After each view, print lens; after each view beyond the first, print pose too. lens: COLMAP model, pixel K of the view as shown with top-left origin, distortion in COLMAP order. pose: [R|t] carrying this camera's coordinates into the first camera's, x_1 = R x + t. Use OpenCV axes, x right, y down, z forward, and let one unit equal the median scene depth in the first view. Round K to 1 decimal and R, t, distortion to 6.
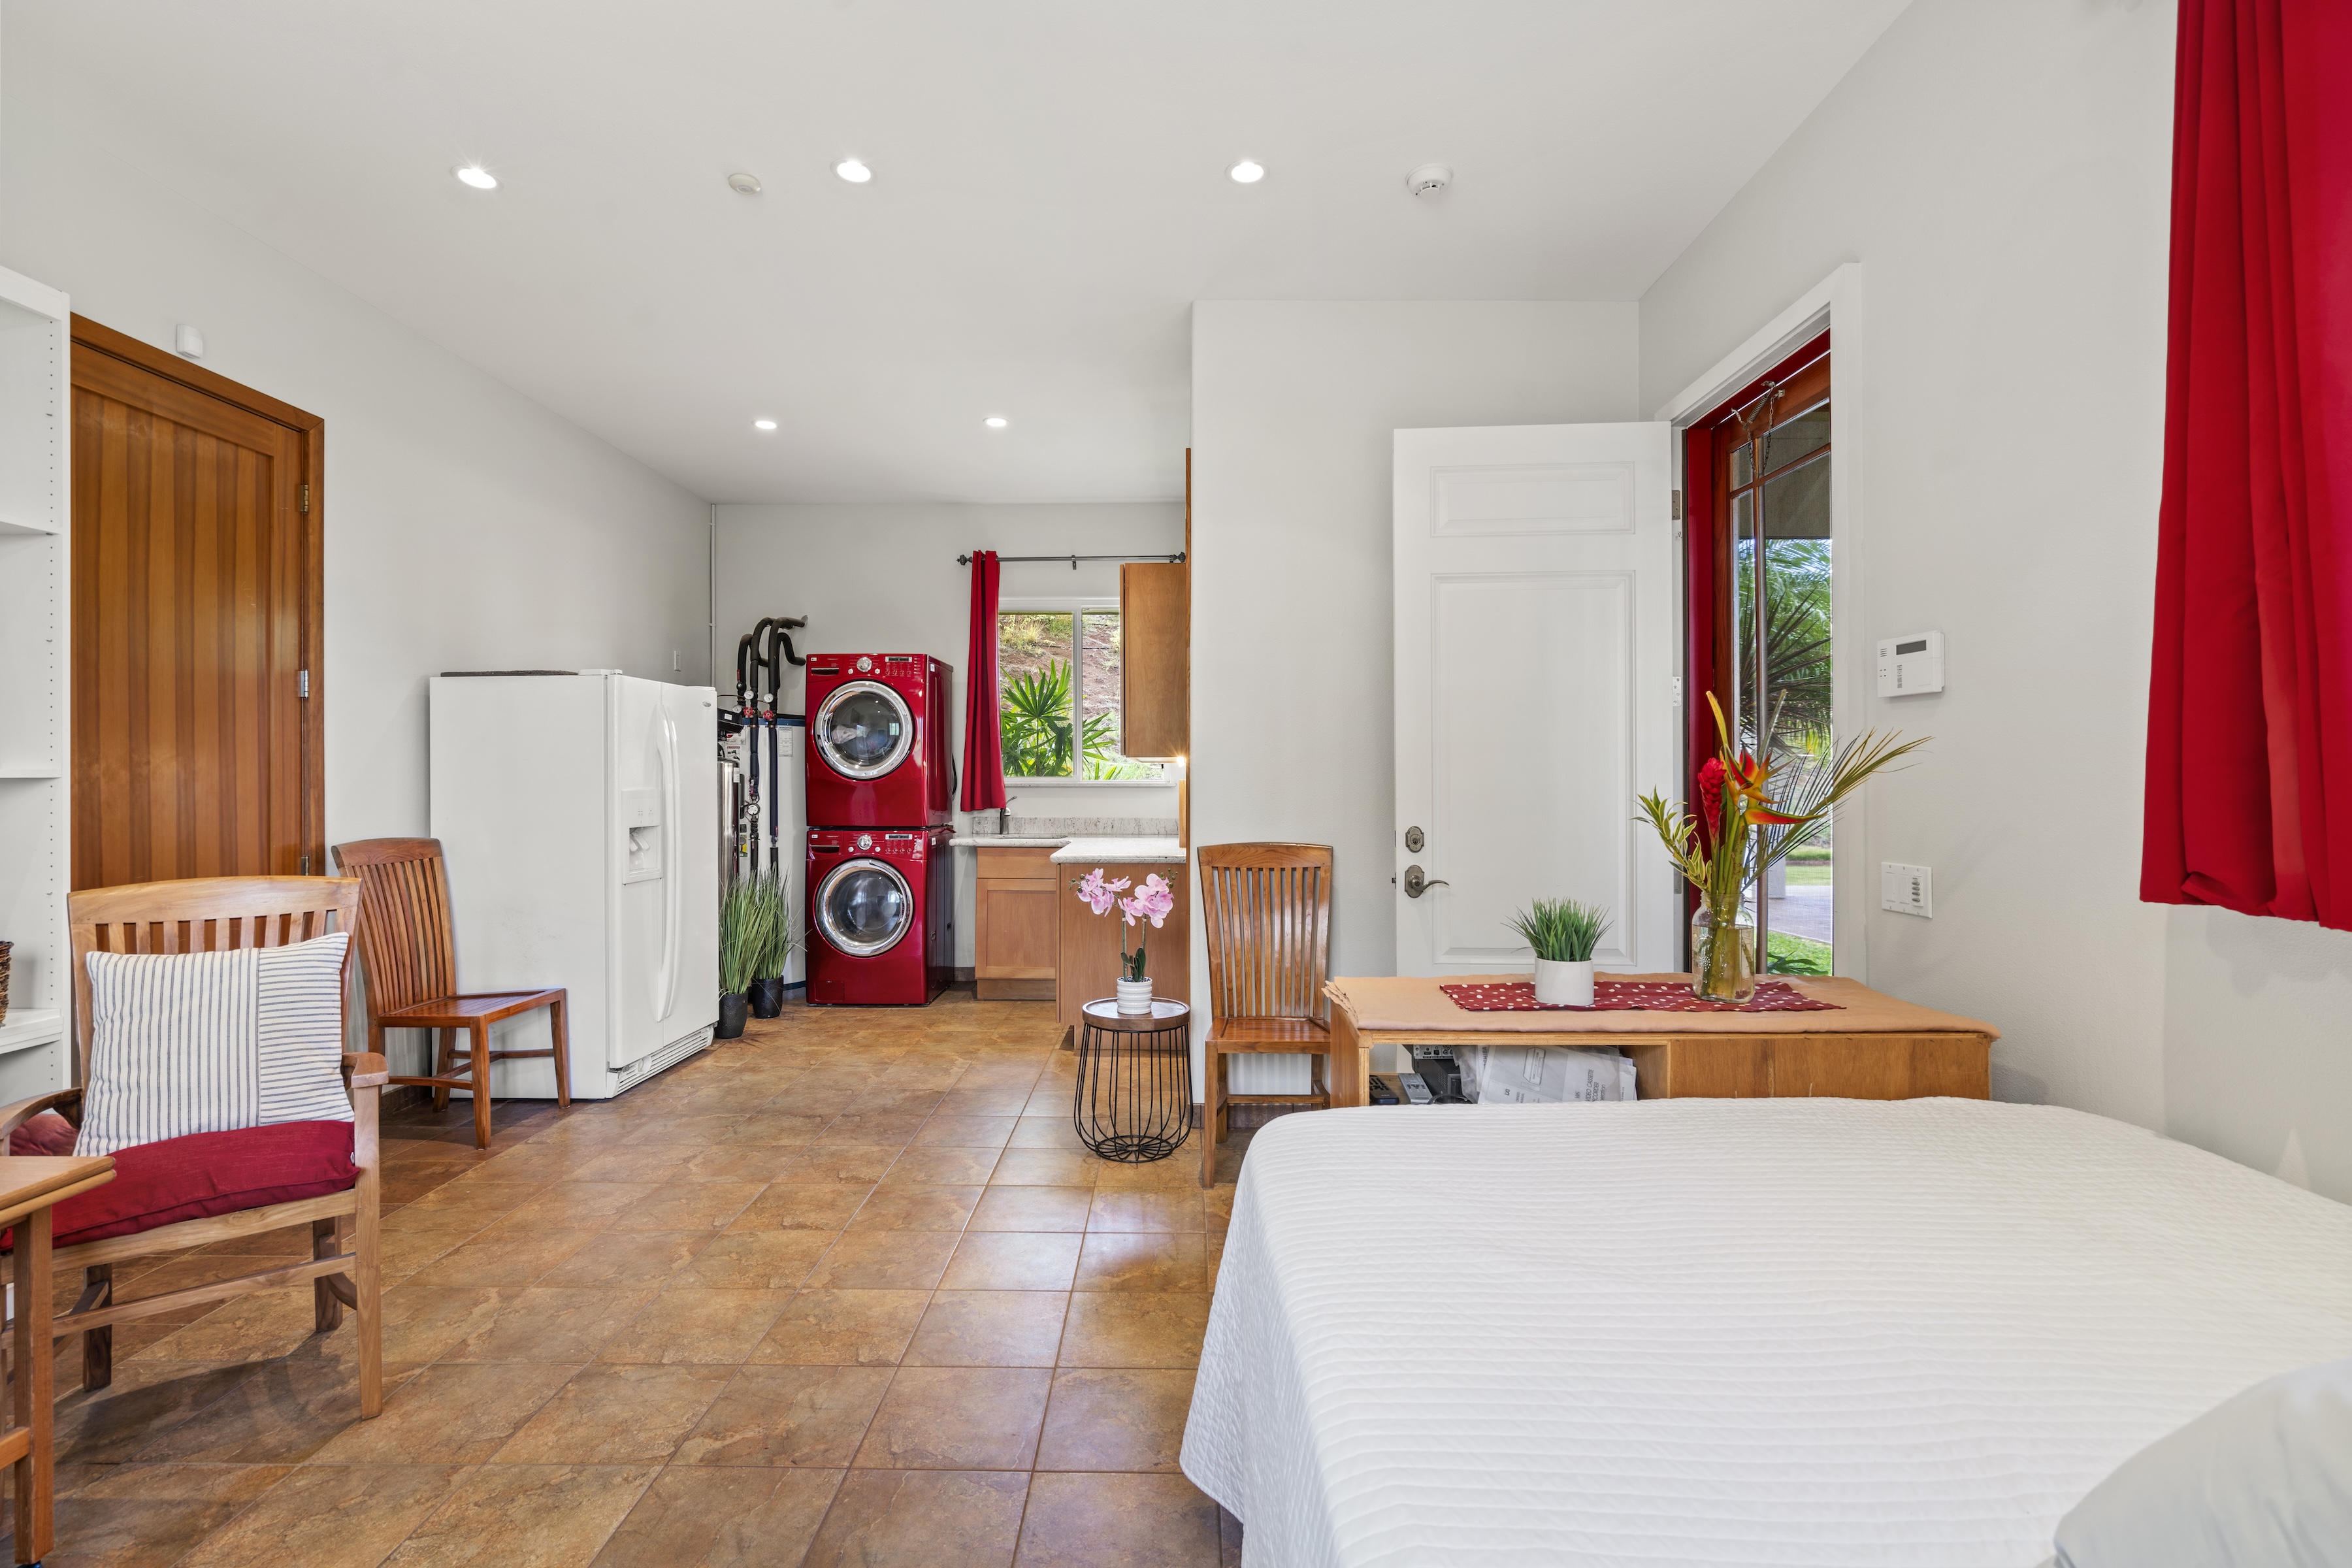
lens RADIAL K [[1049.5, 0, 1174.1], [0, 1049.5, 780.1], [0, 0, 1]] dist [-0.005555, 0.000058]
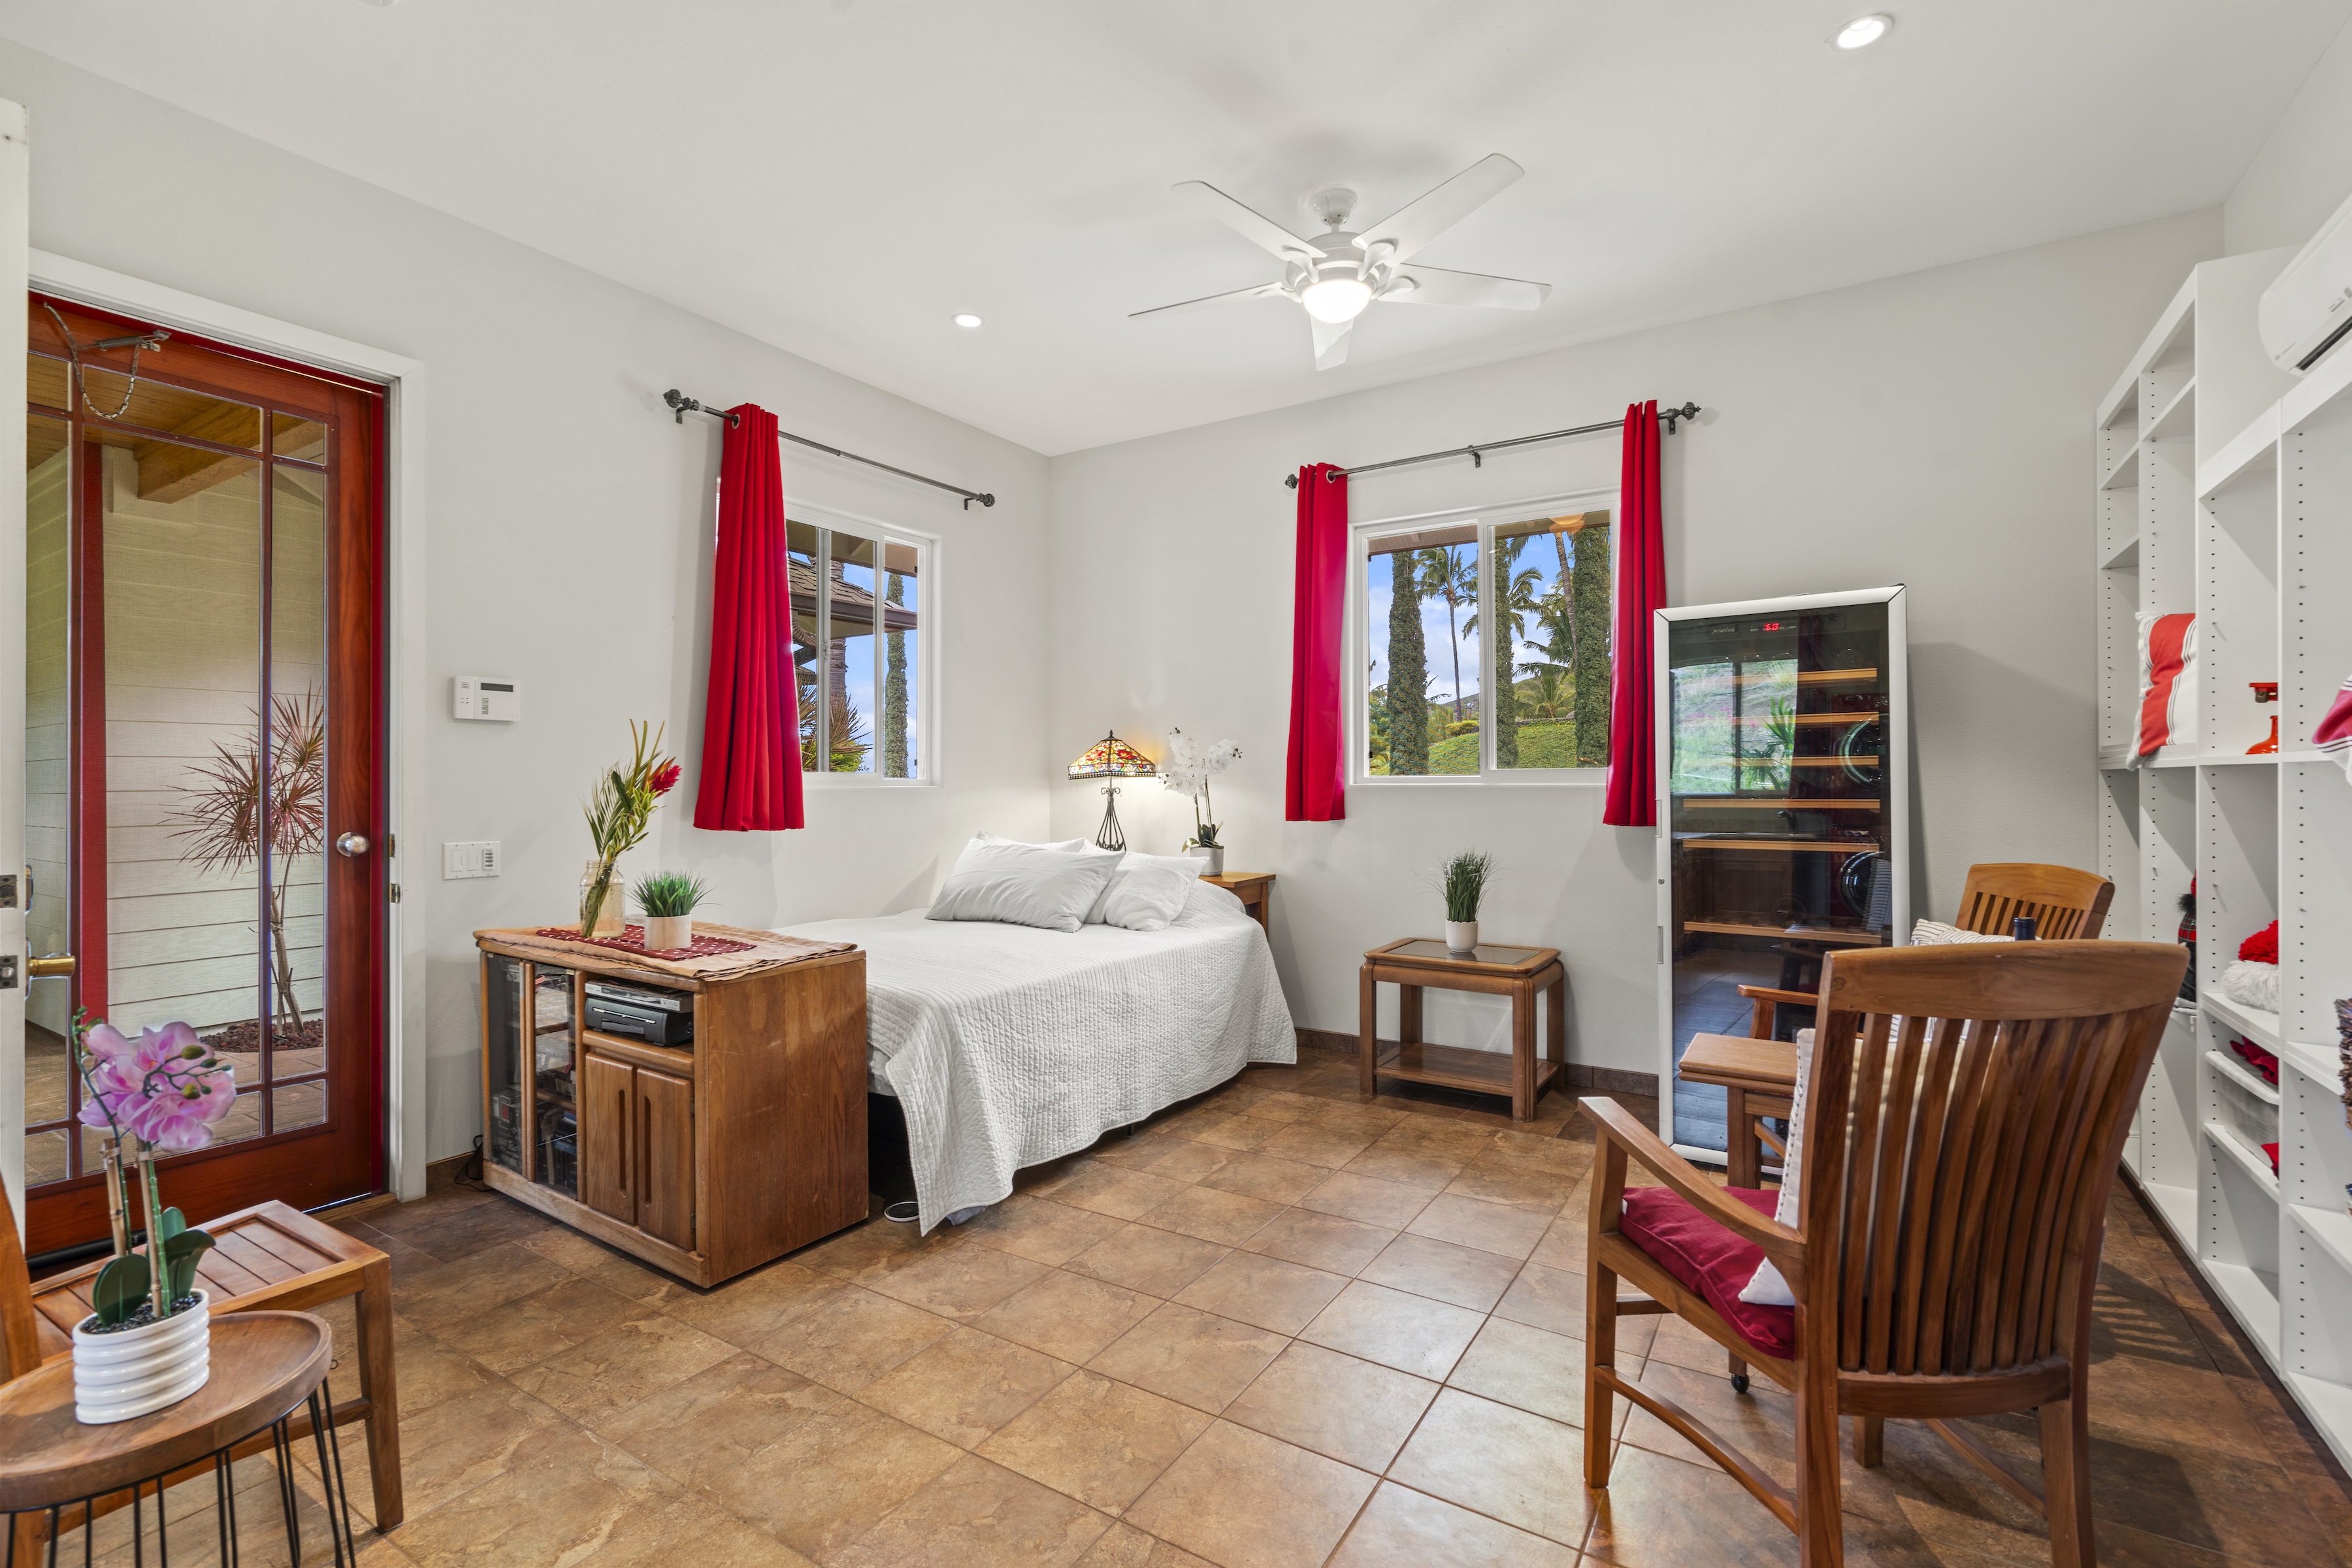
lens RADIAL K [[1049.5, 0, 1174.1], [0, 1049.5, 780.1], [0, 0, 1]] dist [-0.005555, 0.000058]
pose [[-0.848803, 0.006539, 0.528668, -0.587909], [0.005884, 0.999978, -0.002921, 0.006388], [-0.528676, 0.000631, -0.848823, 1.221719]]
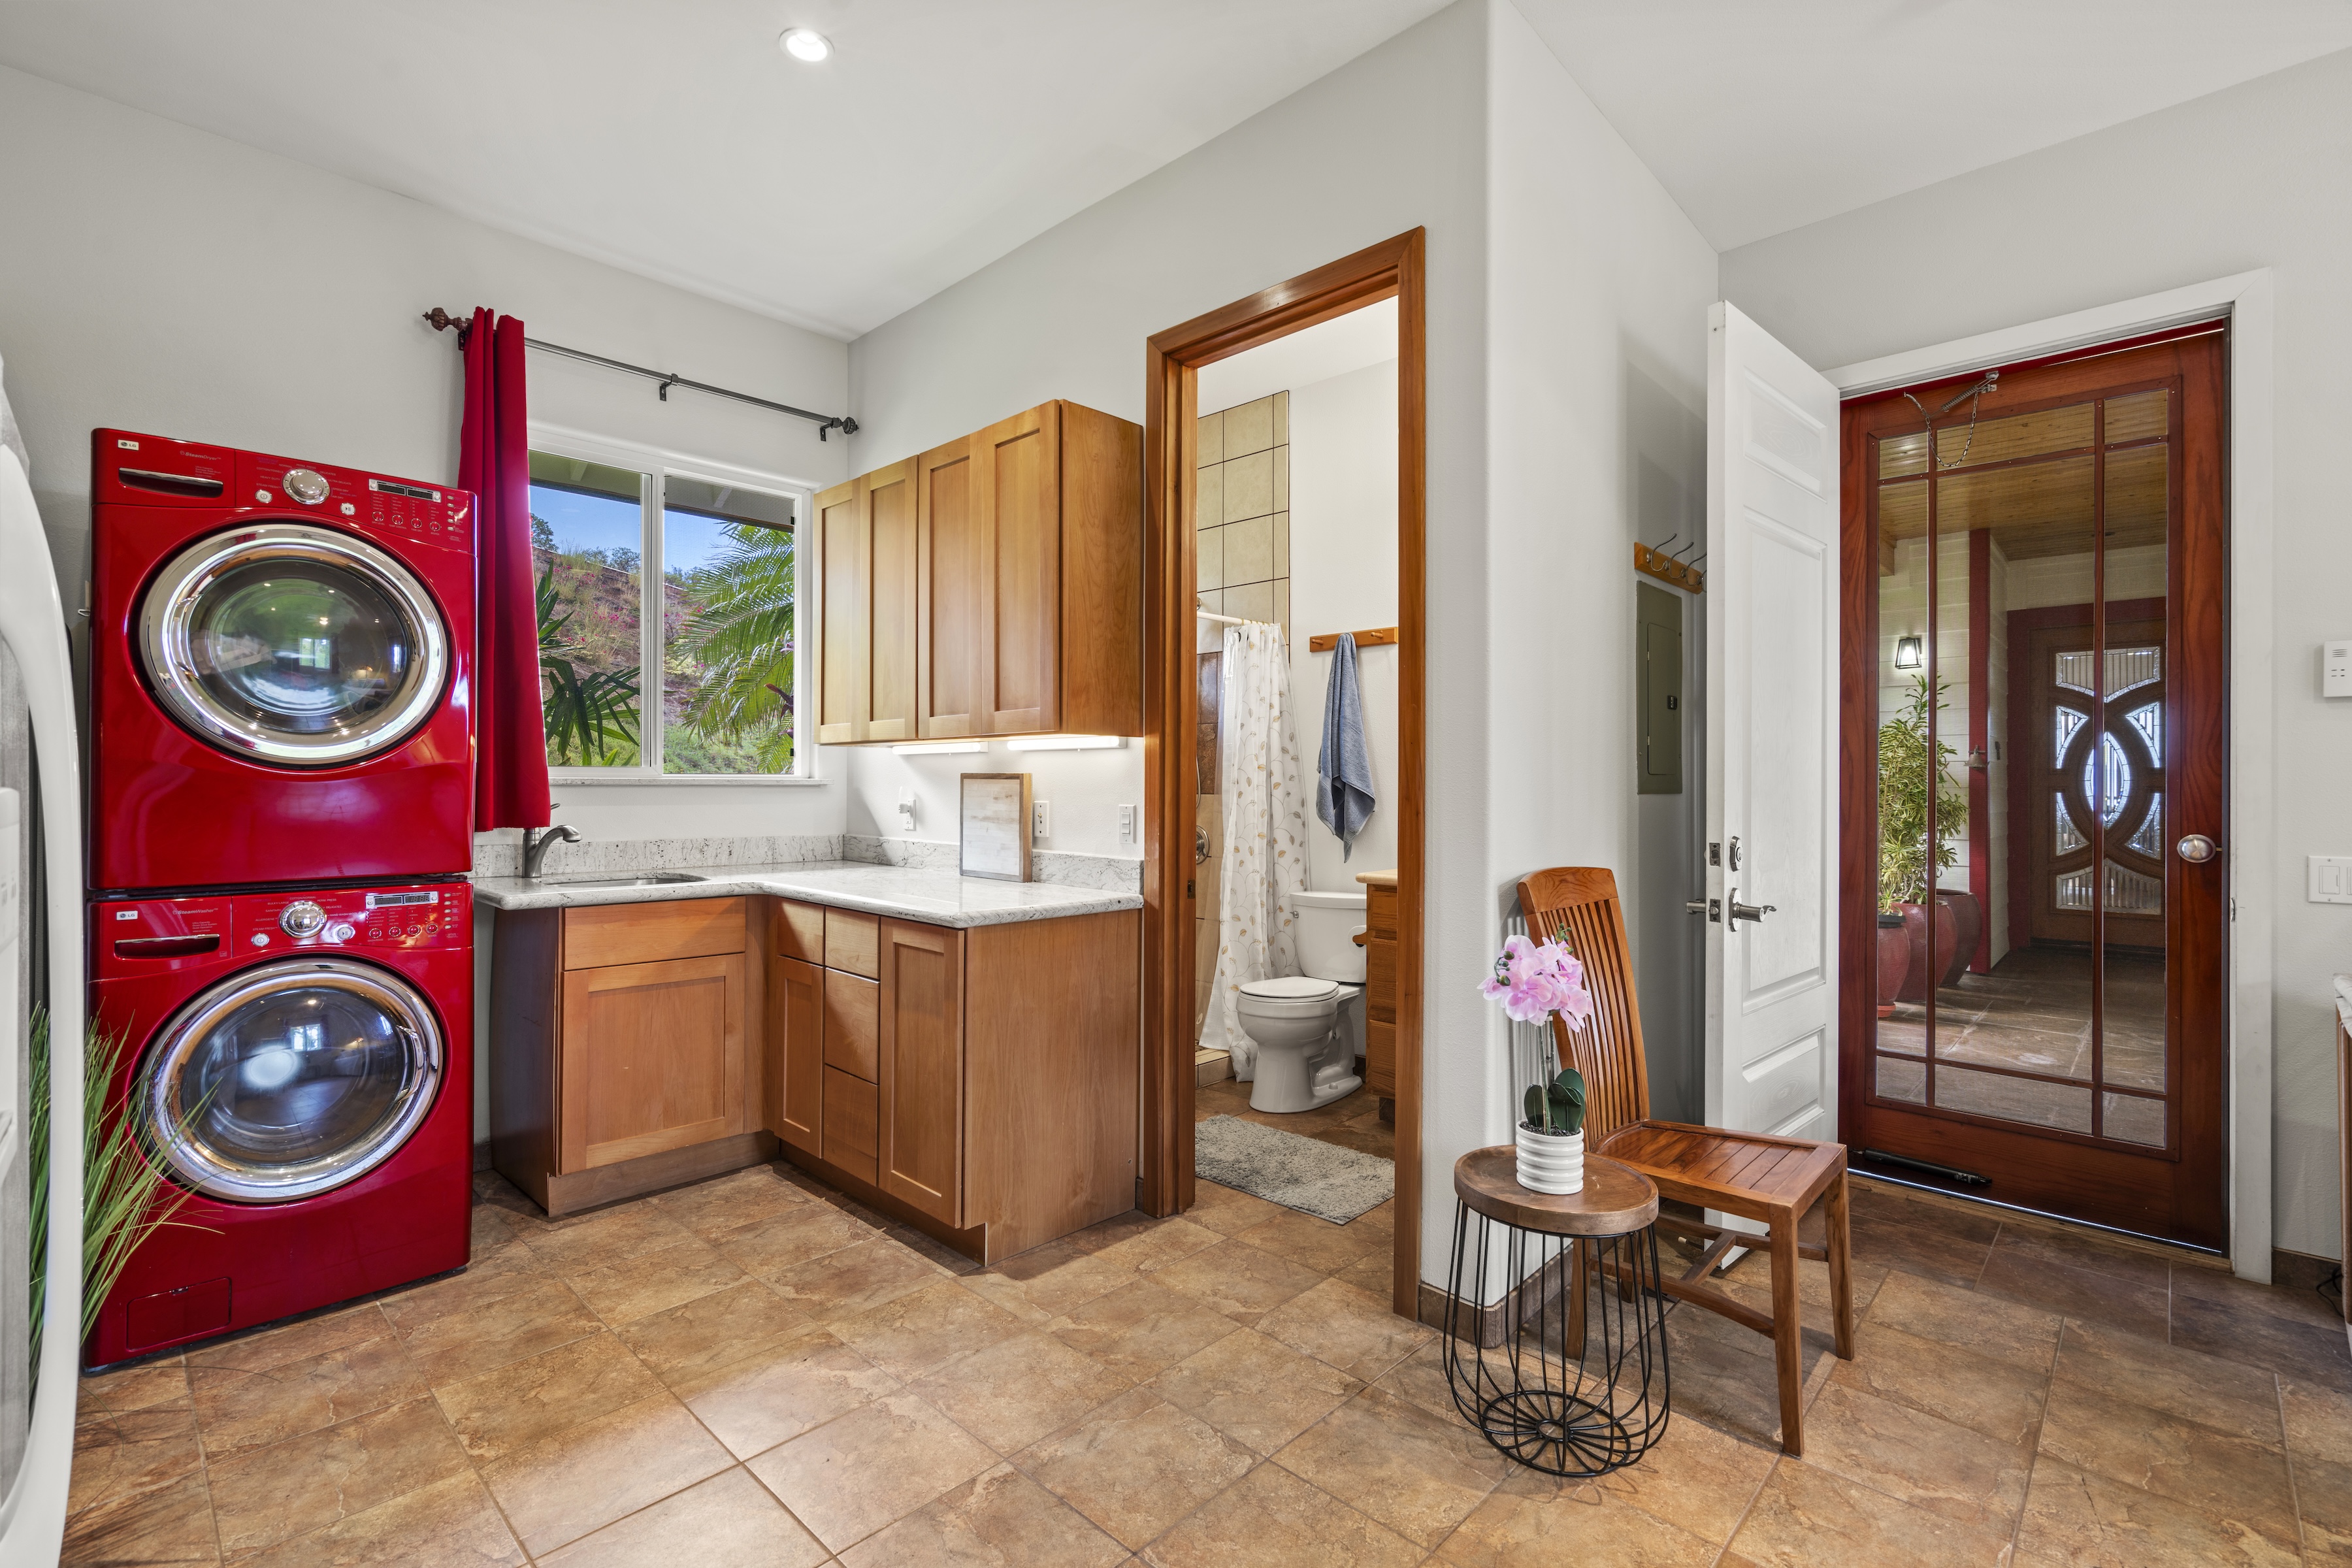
lens RADIAL K [[1049.5, 0, 1174.1], [0, 1049.5, 780.1], [0, 0, 1]] dist [-0.005555, 0.000058]
pose [[0.687551, 0.004293, 0.726124, -0.631596], [-0.004189, 0.999989, -0.001945, 0.007406], [-0.726124, -0.001704, 0.687561, 0.831578]]
